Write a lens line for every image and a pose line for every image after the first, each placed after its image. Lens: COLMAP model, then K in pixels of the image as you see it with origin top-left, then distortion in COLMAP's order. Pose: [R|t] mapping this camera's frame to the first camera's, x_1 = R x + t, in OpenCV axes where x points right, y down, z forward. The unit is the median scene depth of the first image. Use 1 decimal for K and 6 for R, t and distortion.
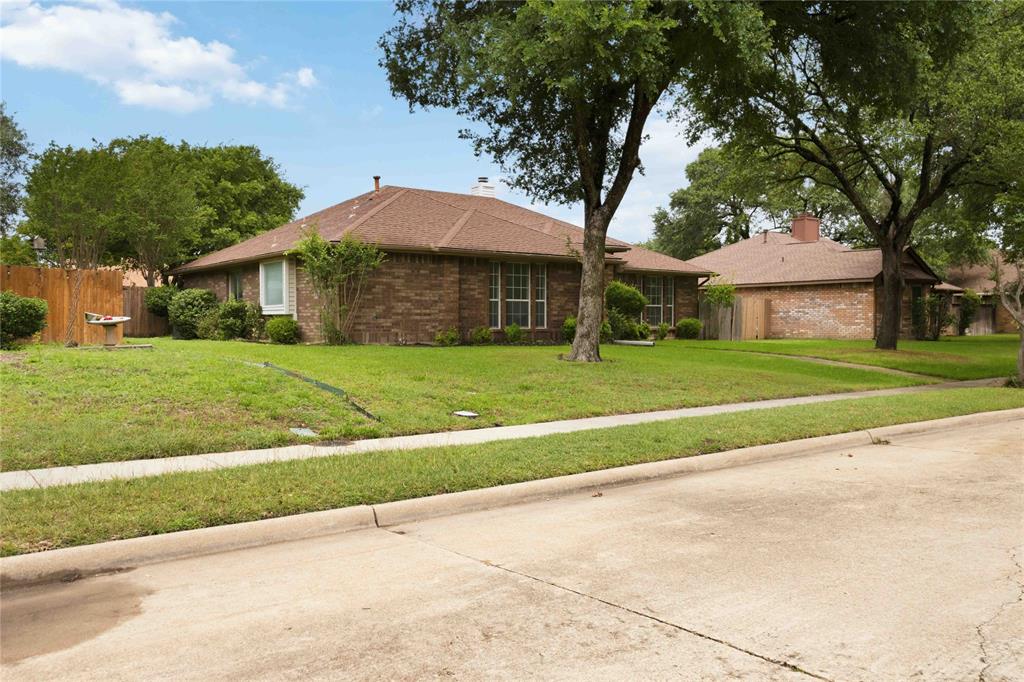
lens RADIAL K [[855.6, 0, 512.0], [0, 855.6, 341.0], [0, 0, 1]] dist [0.004267, 0.000482]
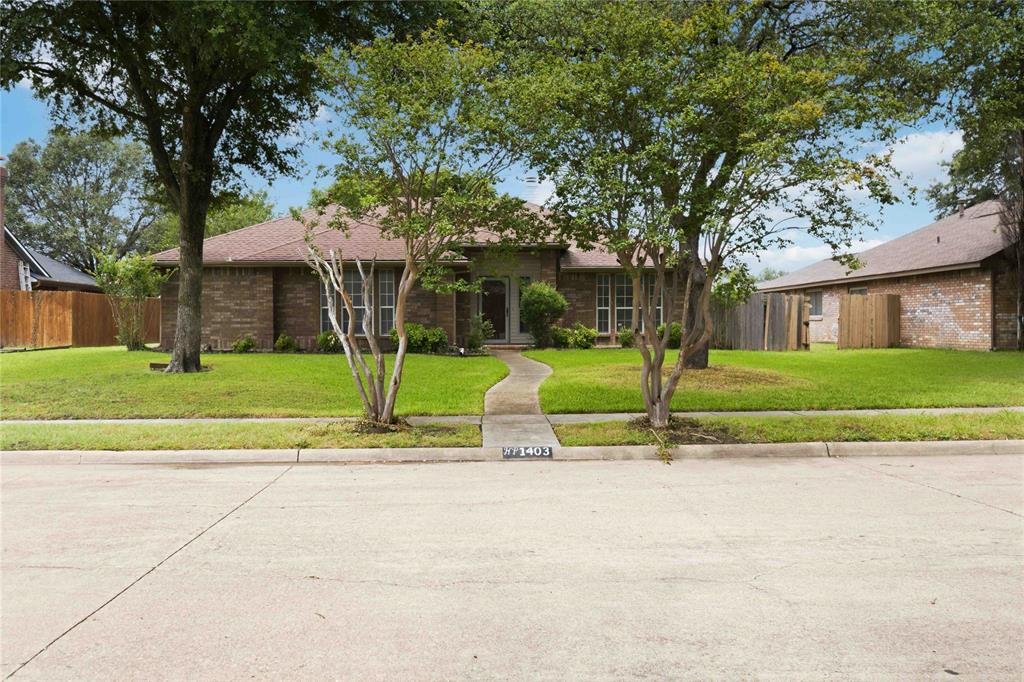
lens RADIAL K [[855.6, 0, 512.0], [0, 855.6, 341.0], [0, 0, 1]] dist [0.004267, 0.000482]
pose [[0.805057, 0.007684, -0.593148, 0.806705], [-0.007212, 0.999969, 0.003164, -0.013945], [0.593154, 0.001730, 0.805087, 0.333144]]
